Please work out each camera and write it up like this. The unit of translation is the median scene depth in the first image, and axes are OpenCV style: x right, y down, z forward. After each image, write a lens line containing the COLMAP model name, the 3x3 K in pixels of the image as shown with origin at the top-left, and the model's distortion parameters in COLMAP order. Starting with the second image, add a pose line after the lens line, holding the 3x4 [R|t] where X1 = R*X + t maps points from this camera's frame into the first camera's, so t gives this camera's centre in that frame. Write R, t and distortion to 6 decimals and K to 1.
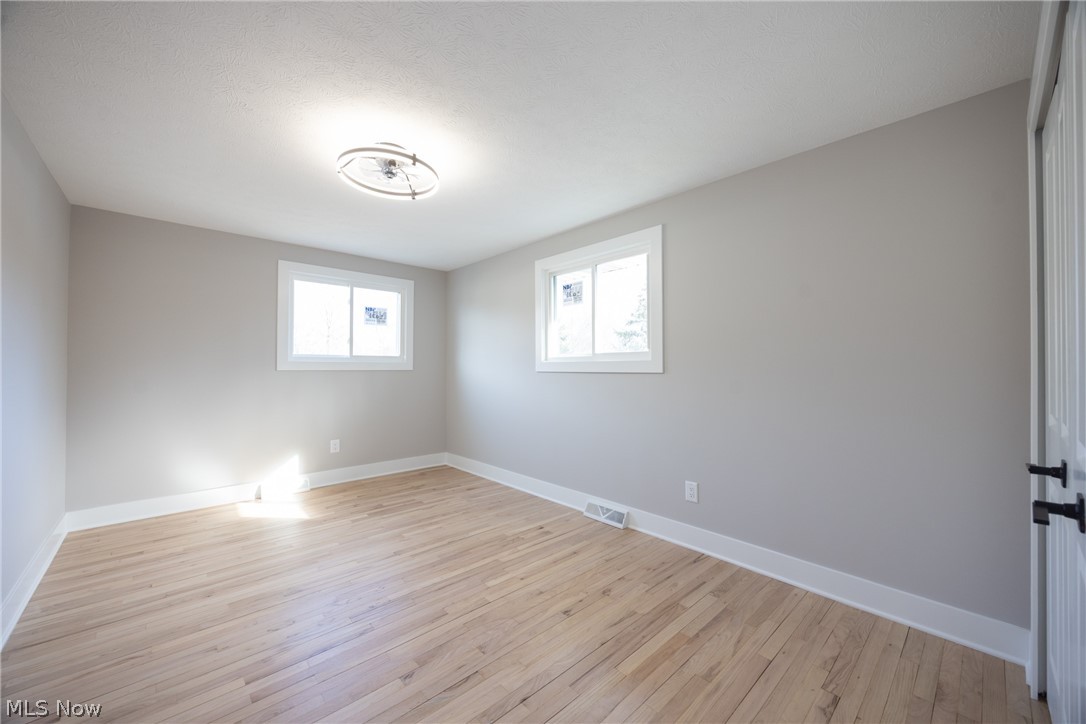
lens RADIAL K [[412.2, 0, 547.1], [0, 412.2, 362.6], [0, 0, 1]] dist [-0.001106, -0.000181]
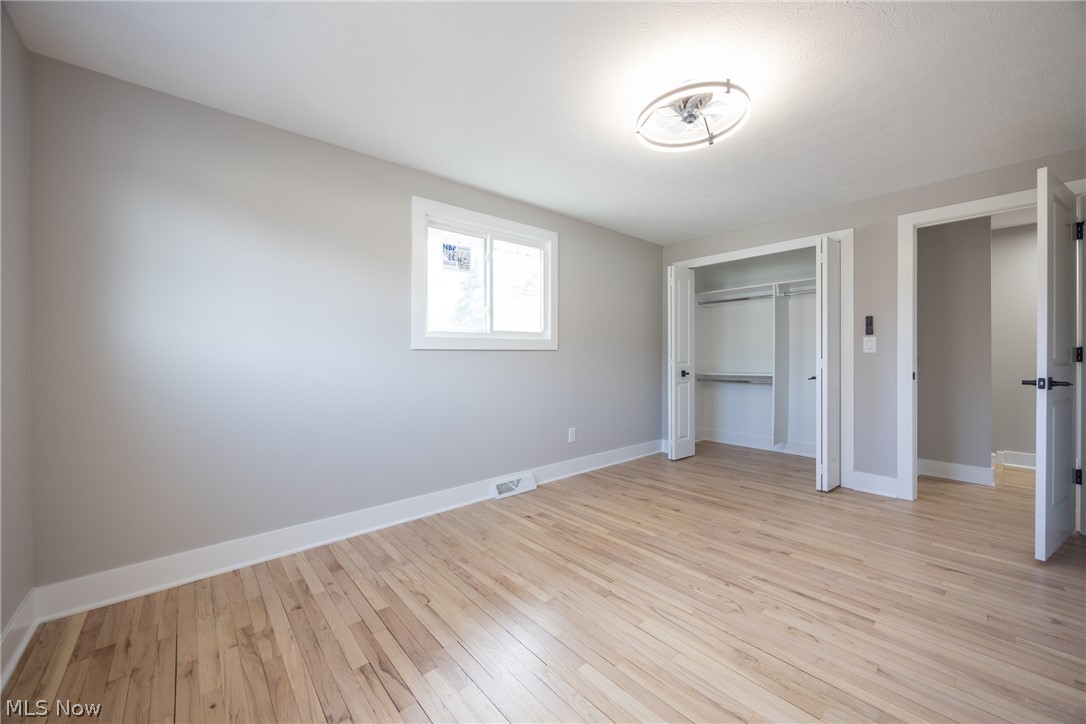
lens RADIAL K [[412.2, 0, 547.1], [0, 412.2, 362.6], [0, 0, 1]] dist [-0.001106, -0.000181]
pose [[0.025063, -0.015383, 0.999568, -1.010573], [-0.003298, 0.999875, 0.015470, 0.044204], [-0.999680, -0.003685, 0.025009, 1.016324]]
